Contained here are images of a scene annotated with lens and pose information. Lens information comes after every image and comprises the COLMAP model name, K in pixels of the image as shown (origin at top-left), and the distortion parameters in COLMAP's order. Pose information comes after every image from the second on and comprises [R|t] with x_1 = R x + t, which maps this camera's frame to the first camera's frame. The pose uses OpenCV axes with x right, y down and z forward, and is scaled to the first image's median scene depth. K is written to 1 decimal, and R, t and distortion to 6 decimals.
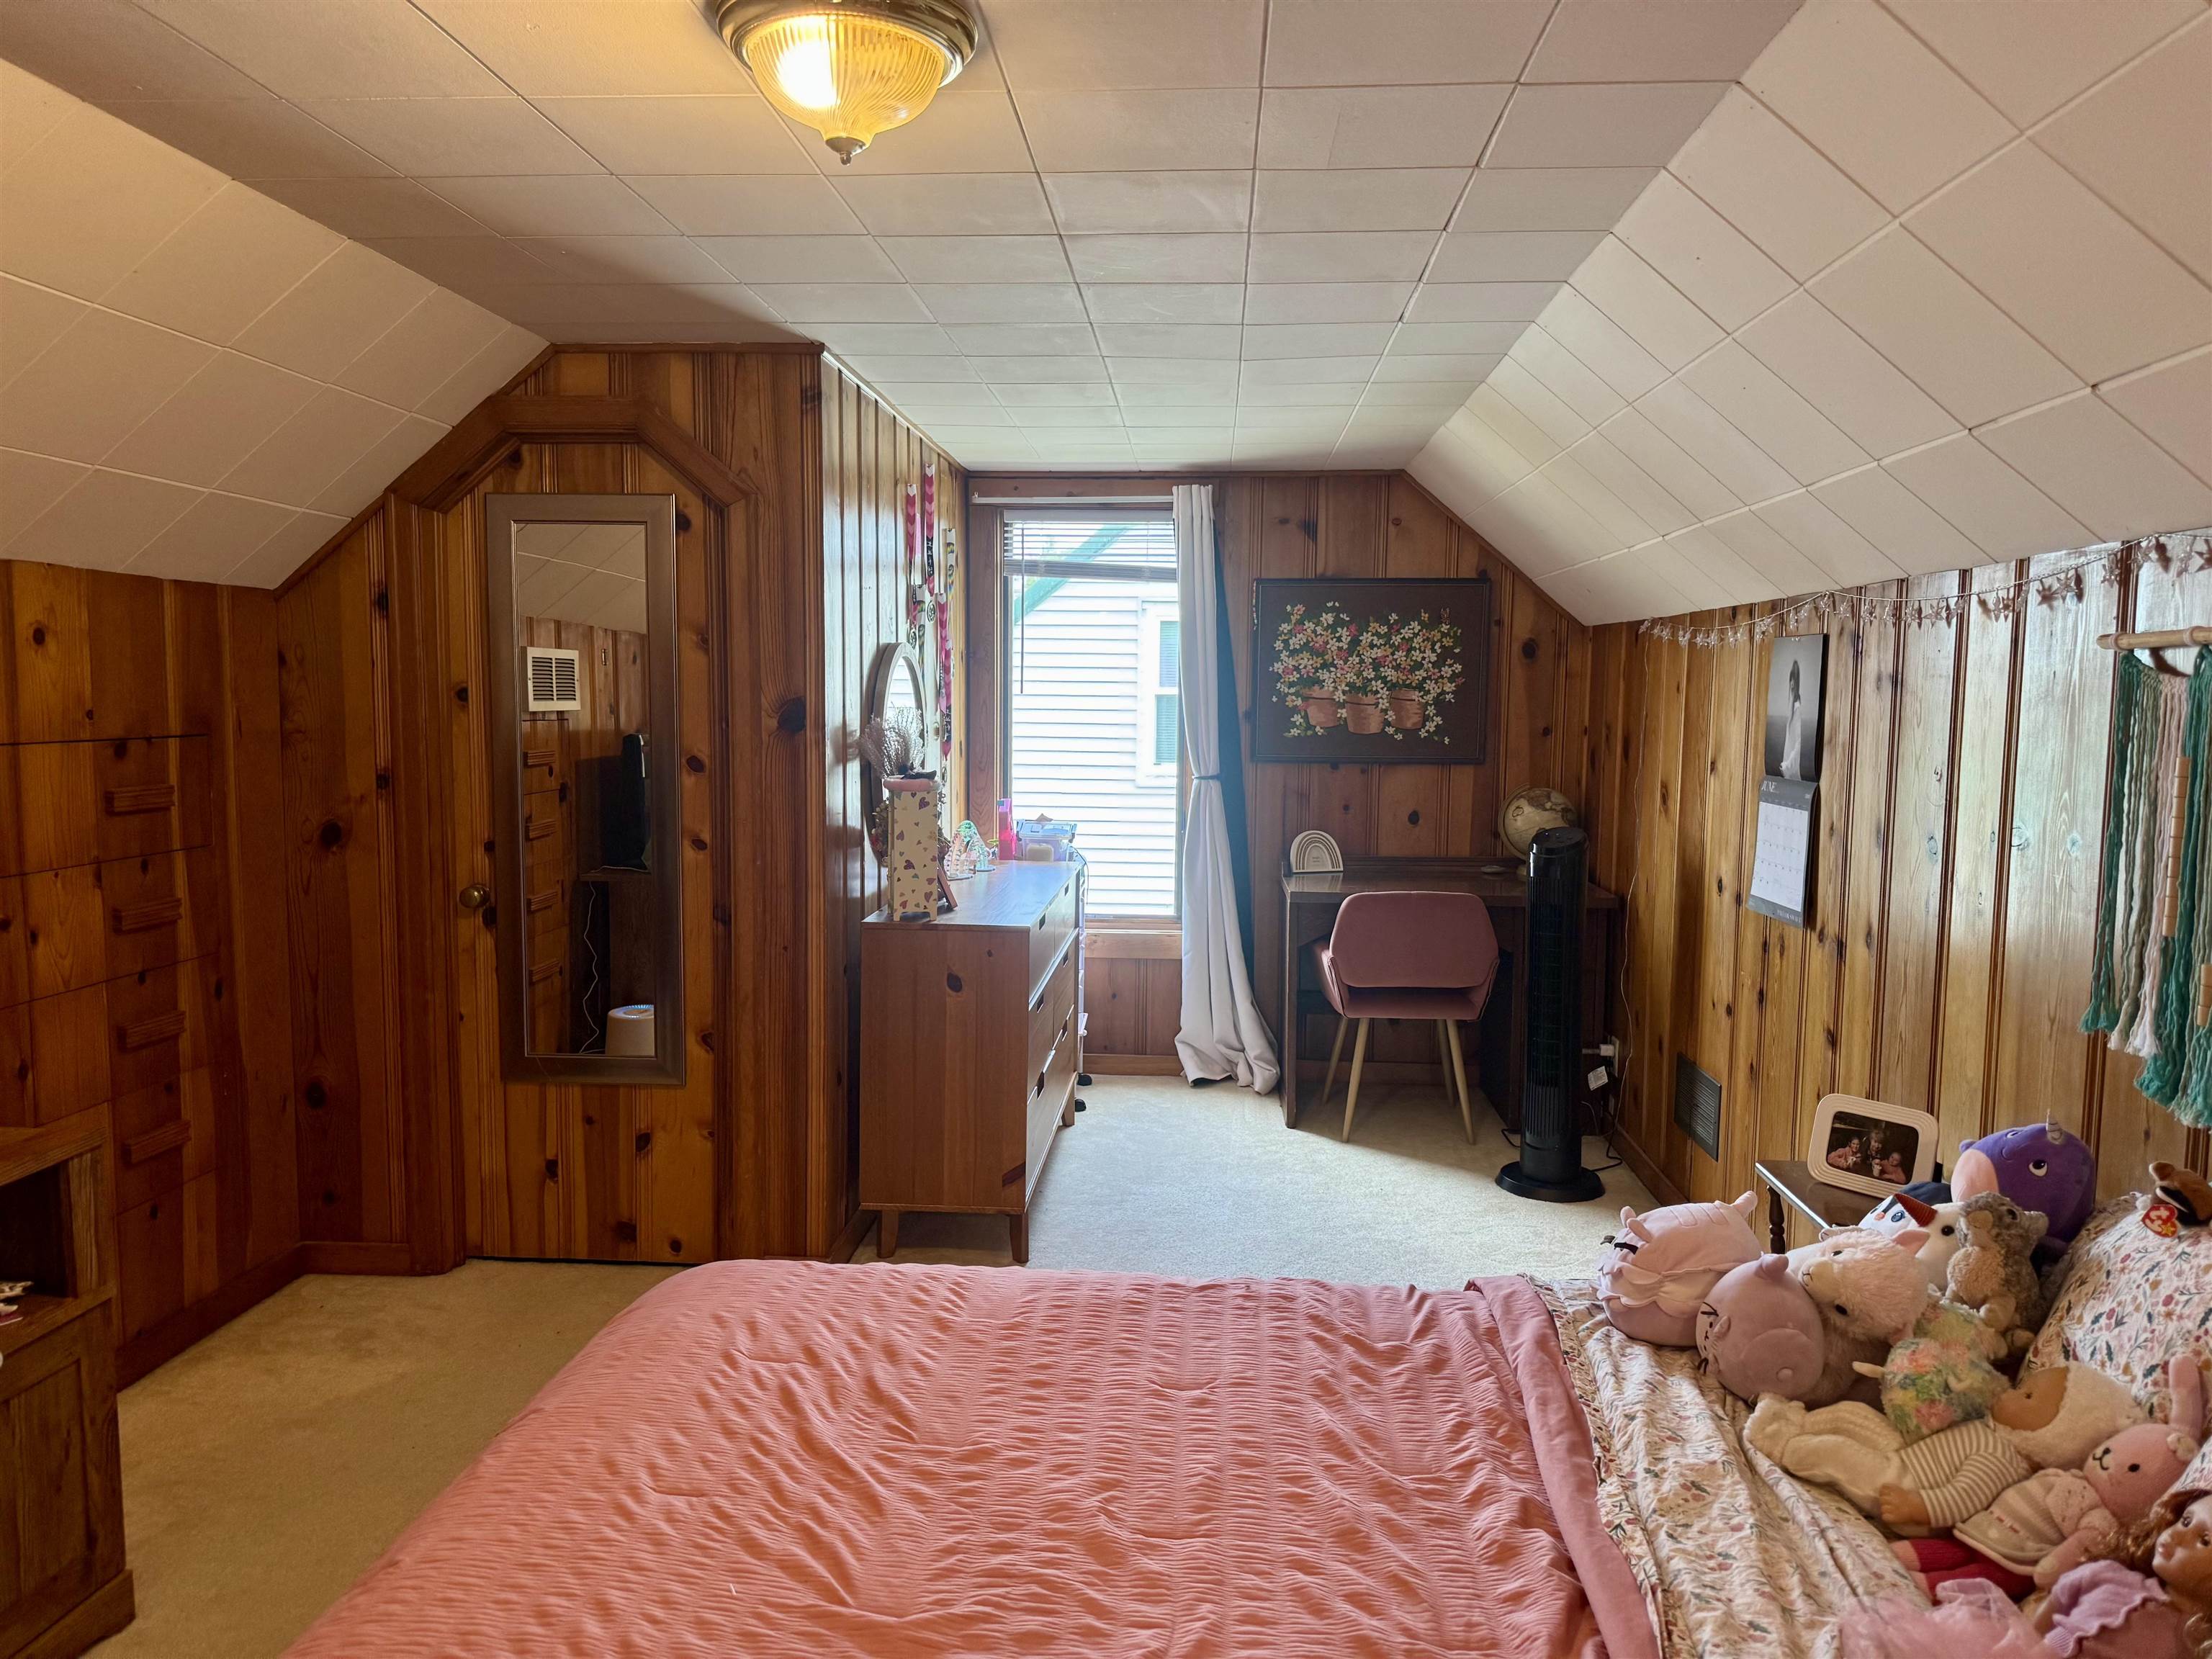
lens RADIAL K [[1651.9, 0, 1106.0], [0, 1651.9, 829.5], [0, 0, 1]] dist [-0.002899, -0.003541]
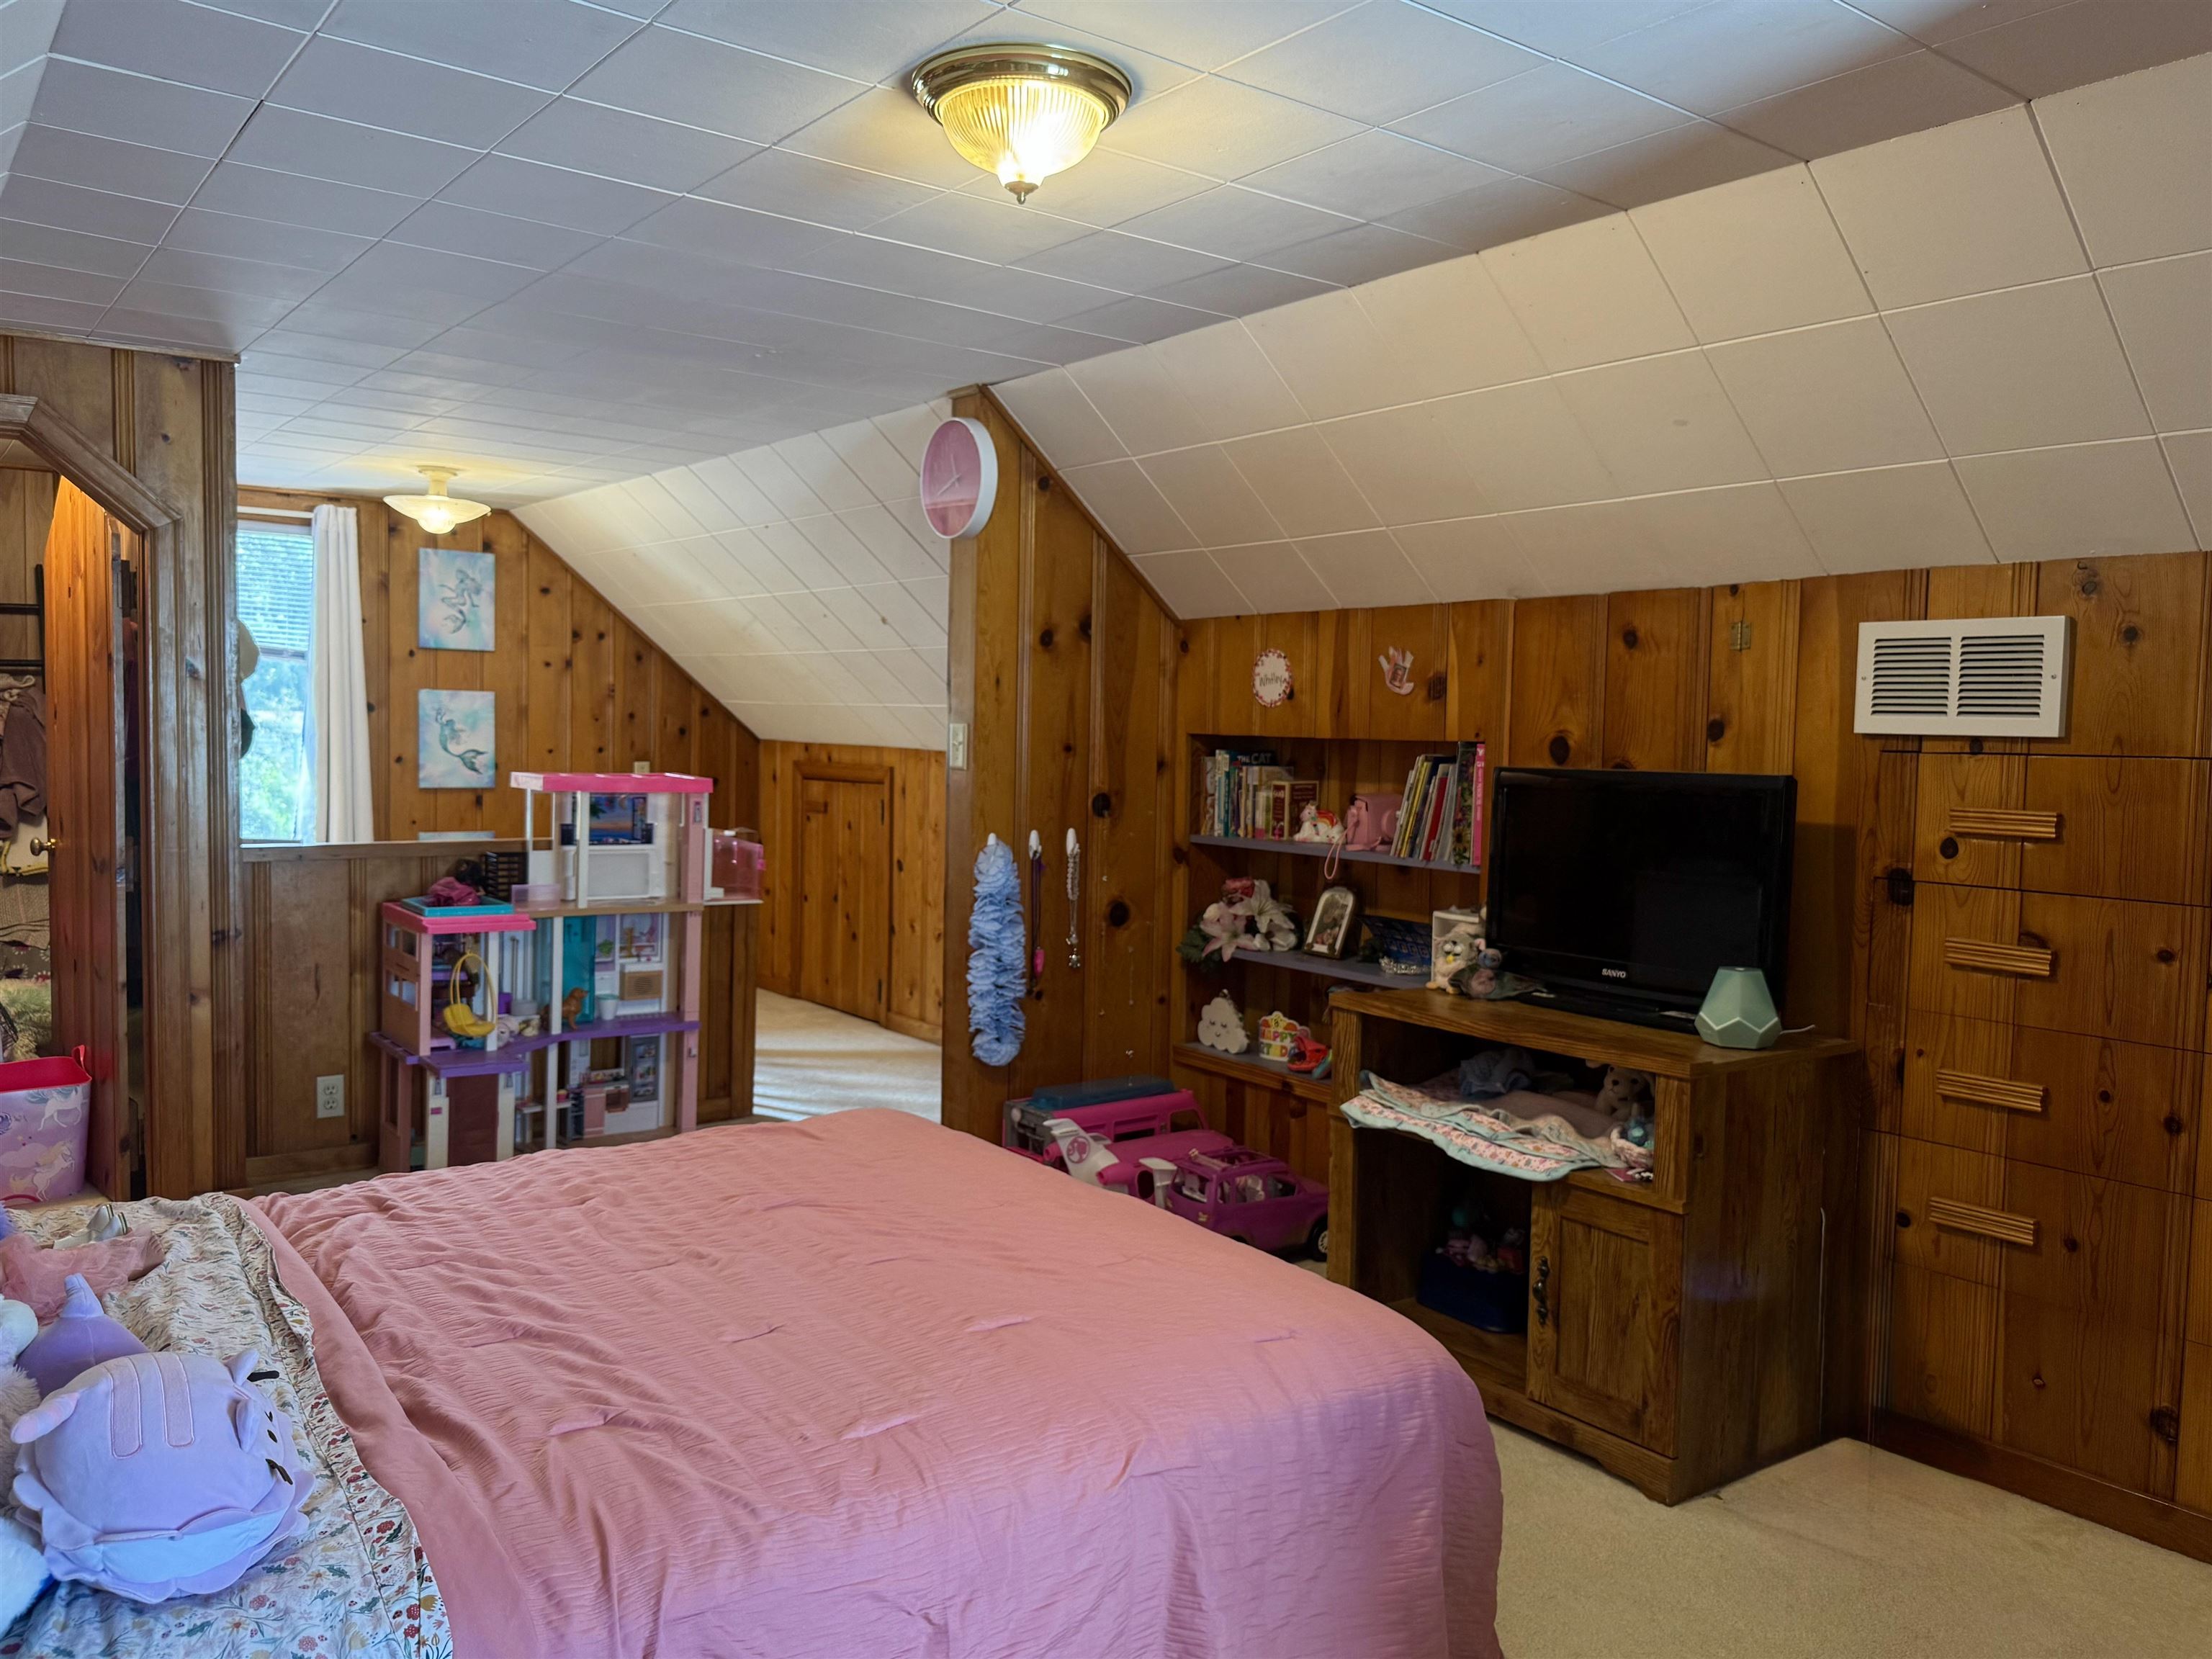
lens RADIAL K [[1681.0, 0, 1106.0], [0, 1681.0, 829.5], [0, 0, 1]] dist [0.223098, -0.000145]
pose [[-0.755249, 0.011397, -0.655338, 0.513862], [-0.083547, 0.990019, 0.113502, -0.090028], [0.650091, 0.140474, -0.746759, 1.682402]]
